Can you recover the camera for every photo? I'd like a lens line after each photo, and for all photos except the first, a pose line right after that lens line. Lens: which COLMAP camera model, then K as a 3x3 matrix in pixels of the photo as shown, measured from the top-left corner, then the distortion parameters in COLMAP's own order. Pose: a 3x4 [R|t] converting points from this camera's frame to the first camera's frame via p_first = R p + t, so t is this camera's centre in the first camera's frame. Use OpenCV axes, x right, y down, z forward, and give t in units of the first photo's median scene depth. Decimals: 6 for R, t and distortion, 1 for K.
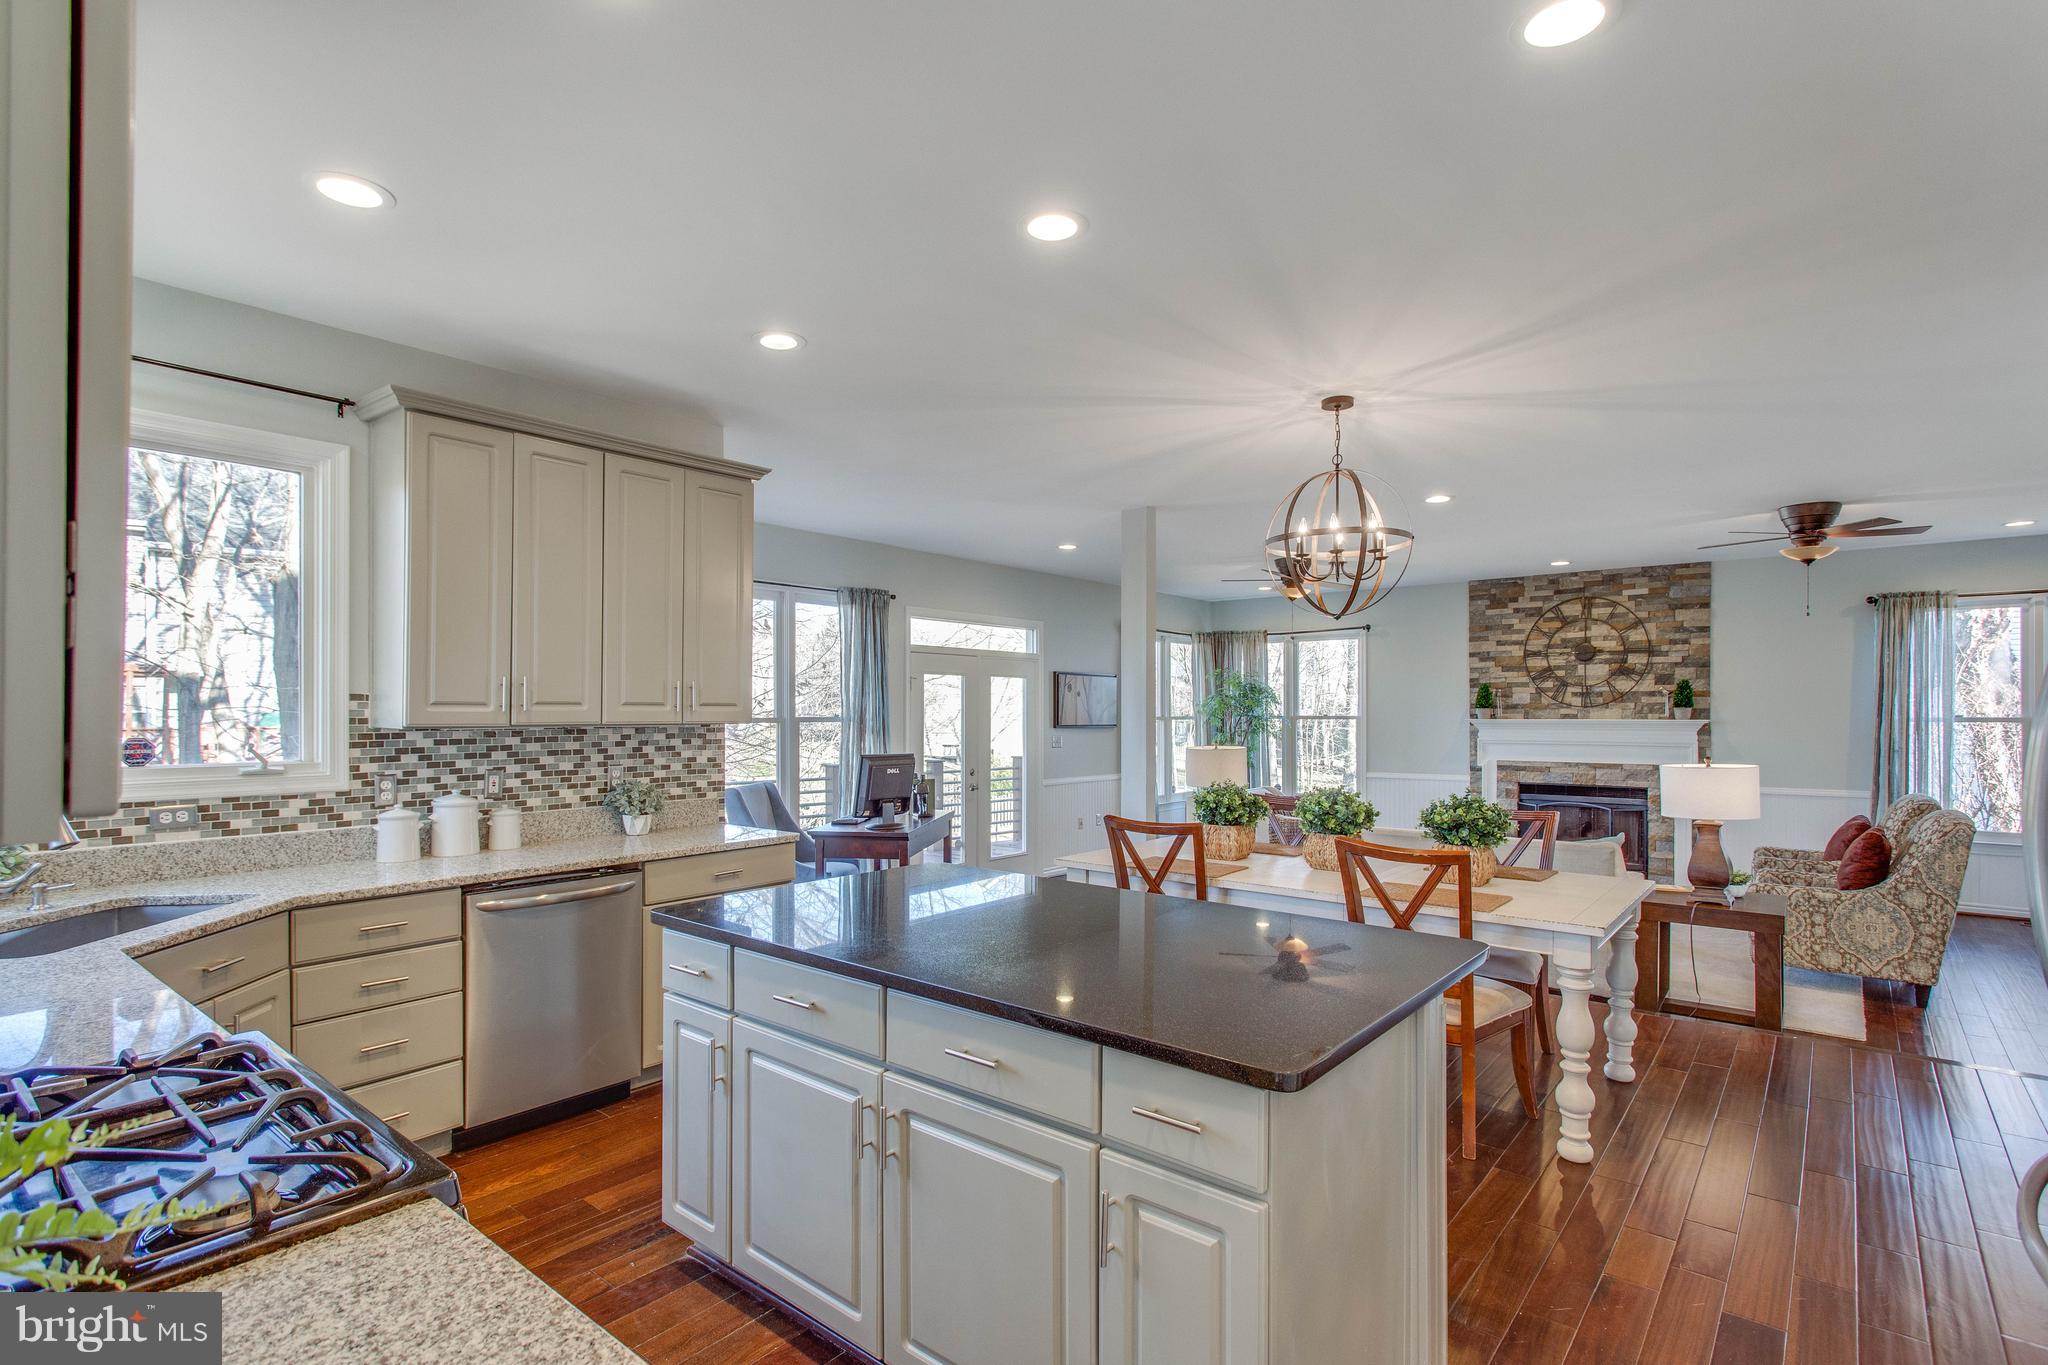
lens RADIAL K [[993.8, 0, 1026.2], [0, 993.8, 712.7], [0, 0, 1]] dist [0.005115, 0.001762]
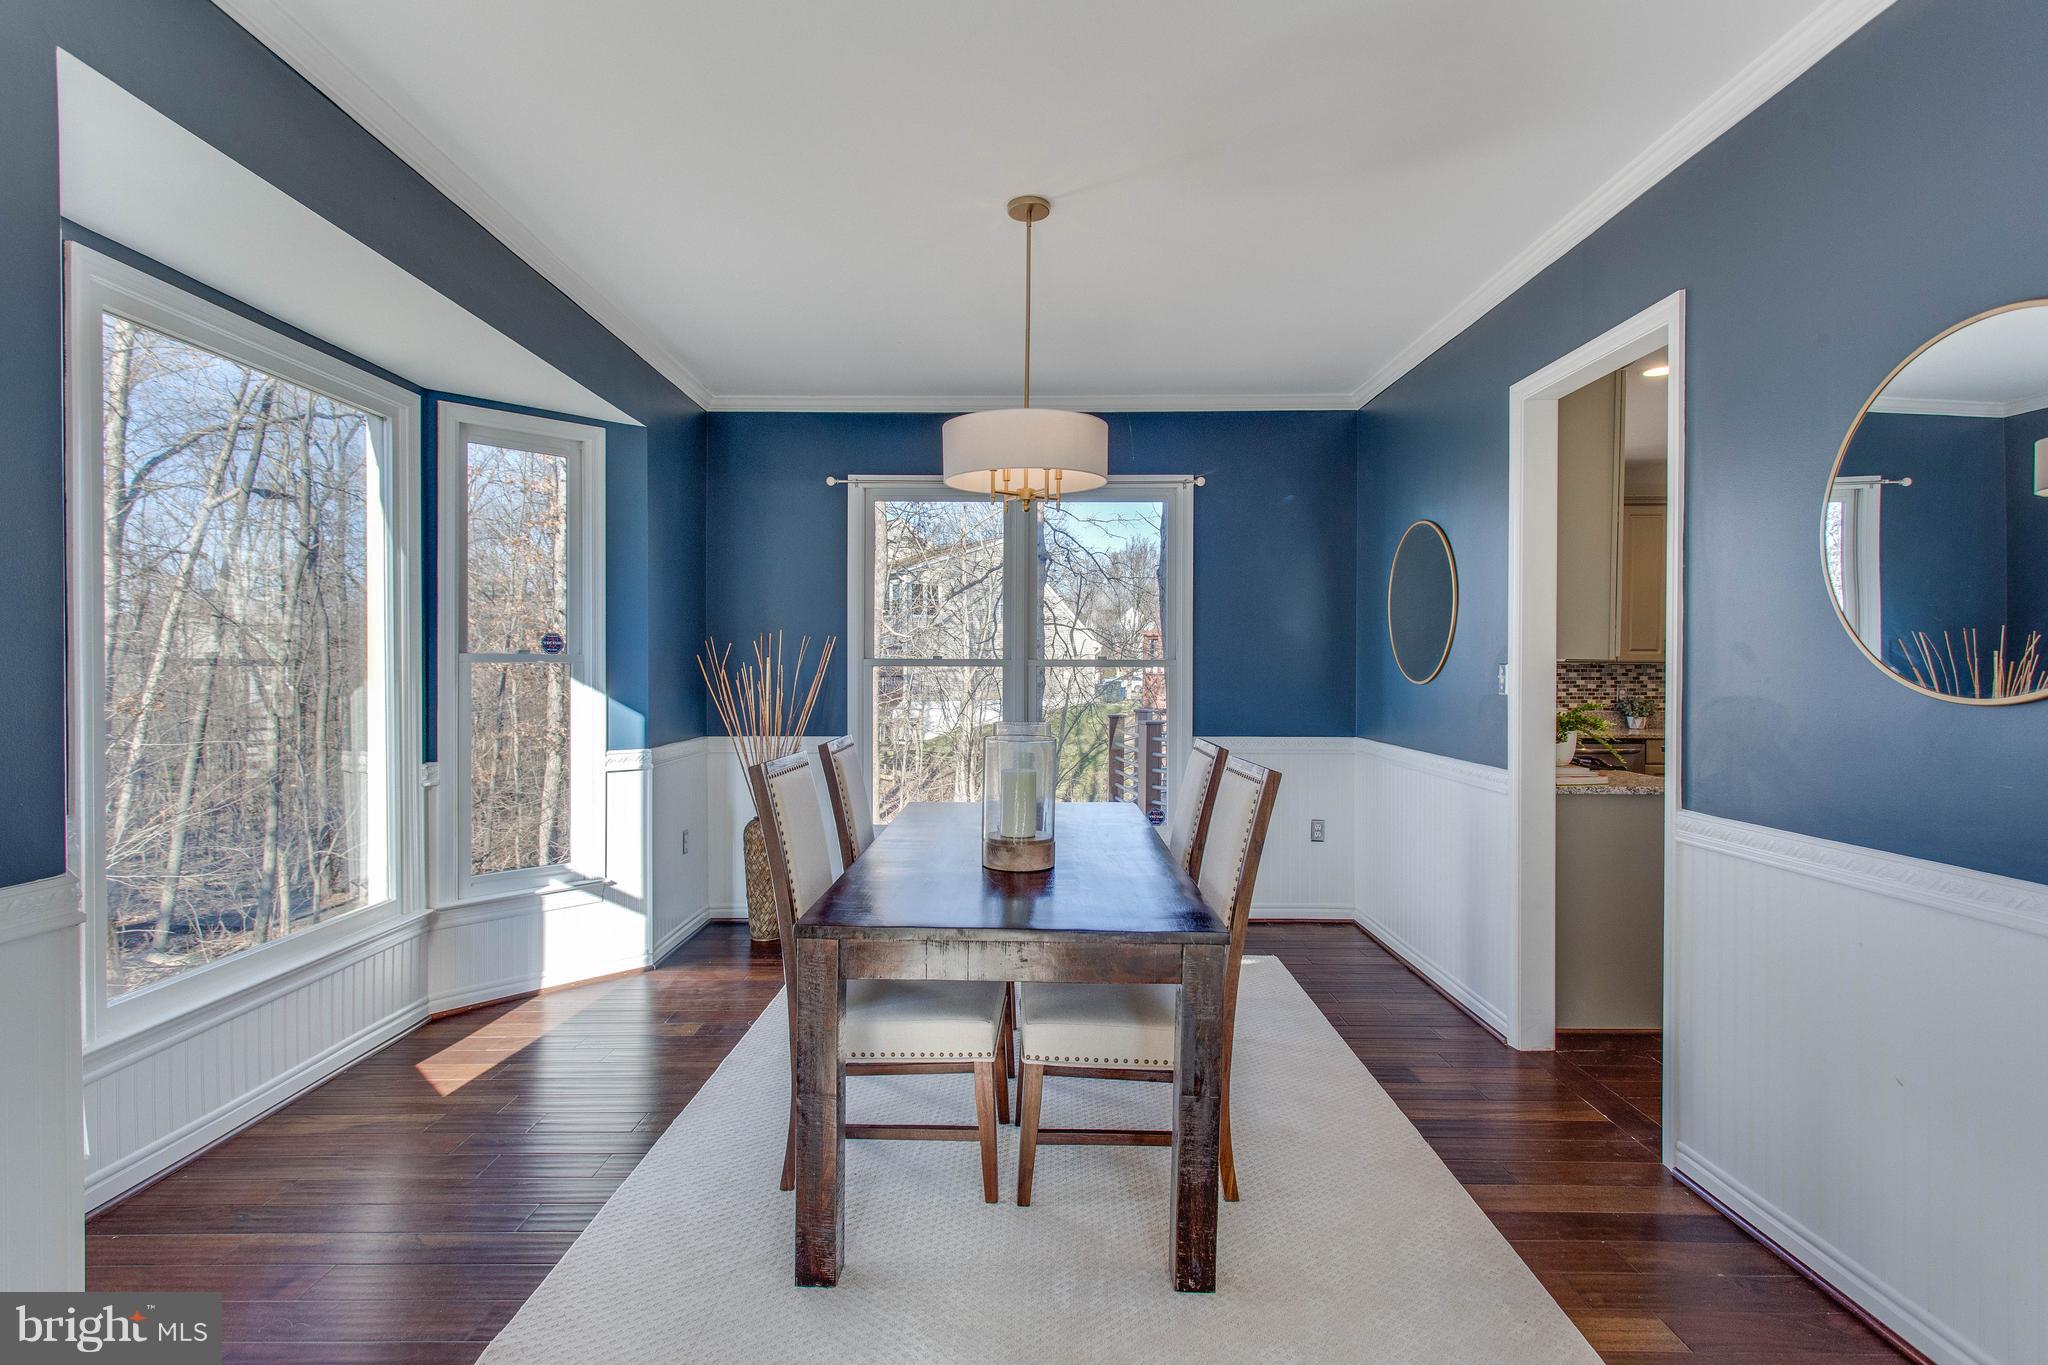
lens RADIAL K [[993.8, 0, 1022.2], [0, 993.8, 674.2], [0, 0, 1]] dist [0.005115, 0.001762]
pose [[0.632015, 0.013311, -0.774842, 0.237536], [-0.005215, 0.999903, 0.012924, 0.015015], [0.774939, -0.004127, 0.632023, -0.812367]]
